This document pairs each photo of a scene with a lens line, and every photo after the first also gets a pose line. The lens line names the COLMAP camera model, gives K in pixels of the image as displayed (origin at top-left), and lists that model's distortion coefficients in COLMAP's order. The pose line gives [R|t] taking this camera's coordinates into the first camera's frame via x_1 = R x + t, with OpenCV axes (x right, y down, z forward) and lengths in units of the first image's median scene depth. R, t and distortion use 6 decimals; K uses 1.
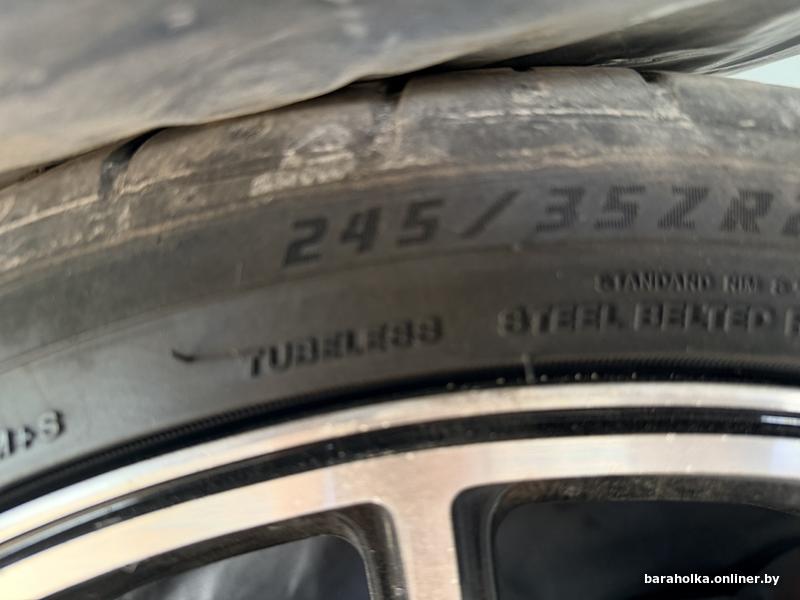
lens RADIAL K [[555.6, 0, 400.1], [0, 555.6, 300.9], [0, 0, 1]] dist [-0.054412, -0.007363]
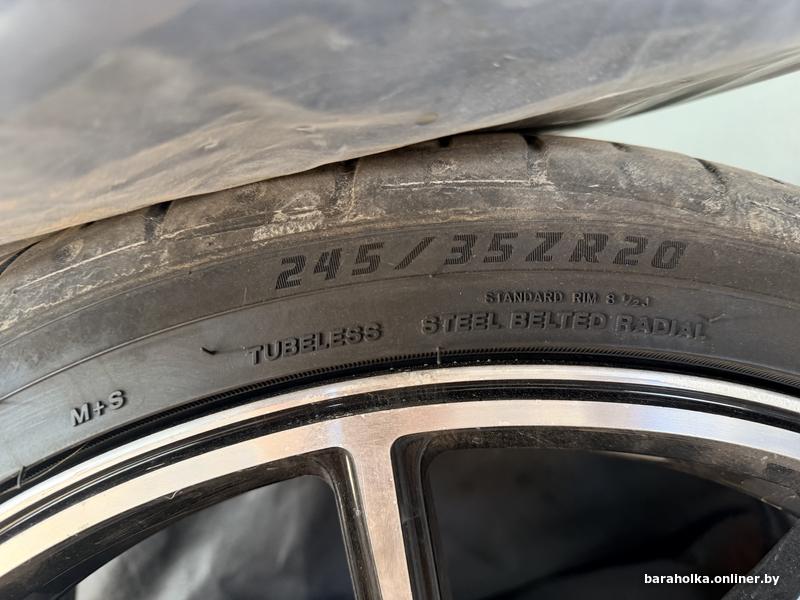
lens RADIAL K [[555.6, 0, 403.1], [0, 555.6, 299.2], [0, 0, 1]] dist [-0.054412, -0.007363]
pose [[0.999377, -0.011518, 0.033373, 0.080506], [0.011105, 0.999860, 0.012541, -0.050950], [-0.033513, -0.012163, 0.999364, -0.491990]]
